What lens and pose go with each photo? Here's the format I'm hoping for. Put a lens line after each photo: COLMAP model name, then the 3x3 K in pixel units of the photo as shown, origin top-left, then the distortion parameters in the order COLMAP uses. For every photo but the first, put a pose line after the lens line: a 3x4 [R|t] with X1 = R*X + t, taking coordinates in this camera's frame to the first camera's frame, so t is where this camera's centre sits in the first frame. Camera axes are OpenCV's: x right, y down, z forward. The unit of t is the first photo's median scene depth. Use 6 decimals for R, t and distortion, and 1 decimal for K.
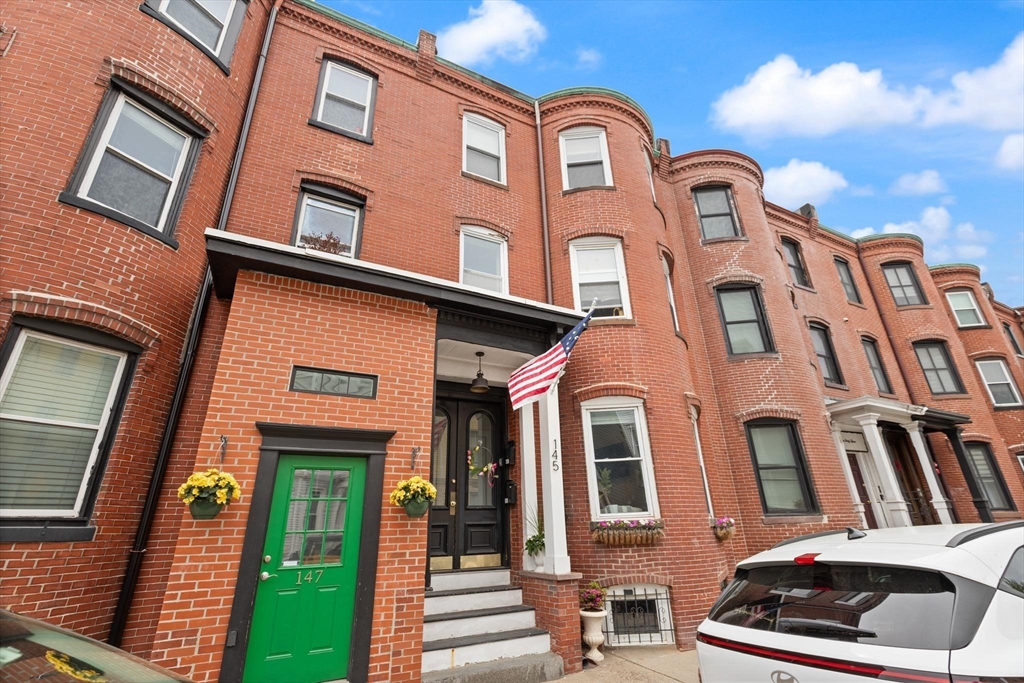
lens RADIAL K [[457.1, 0, 515.4], [0, 457.1, 350.3], [0, 0, 1]] dist [0.001789, 0.000125]
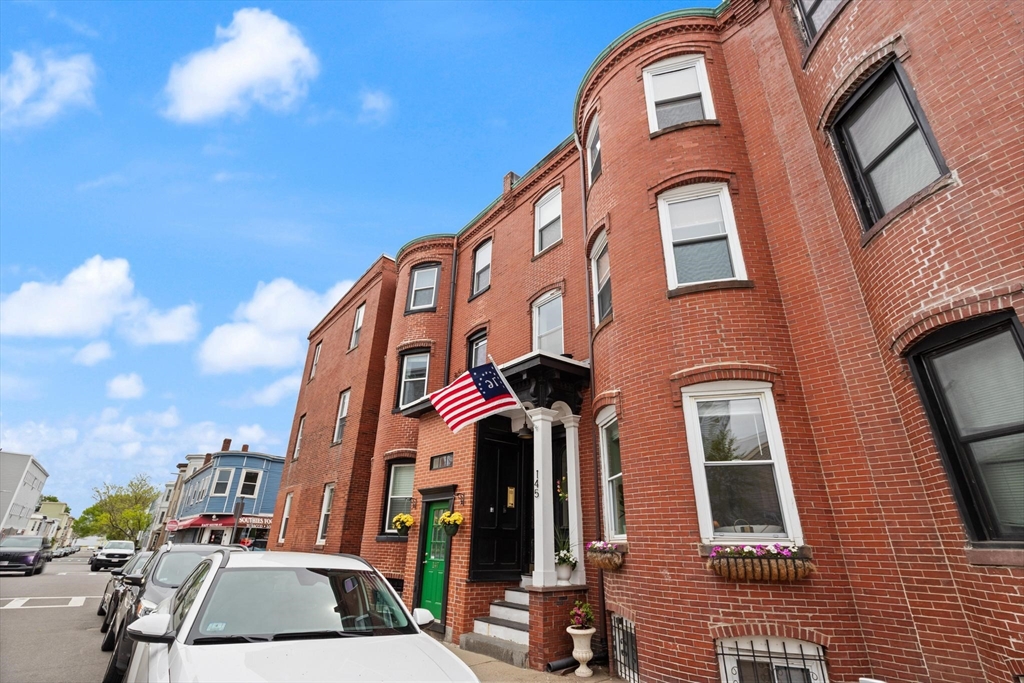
lens RADIAL K [[484.3, 0, 512.0], [0, 484.3, 341.5], [0, 0, 1]] dist [-0.000274, -0.000339]
pose [[0.183363, -0.353276, -0.917373, 1.120000], [0.327106, 0.901945, -0.281953, 0.190953], [0.927027, -0.248379, 0.280942, 0.569334]]
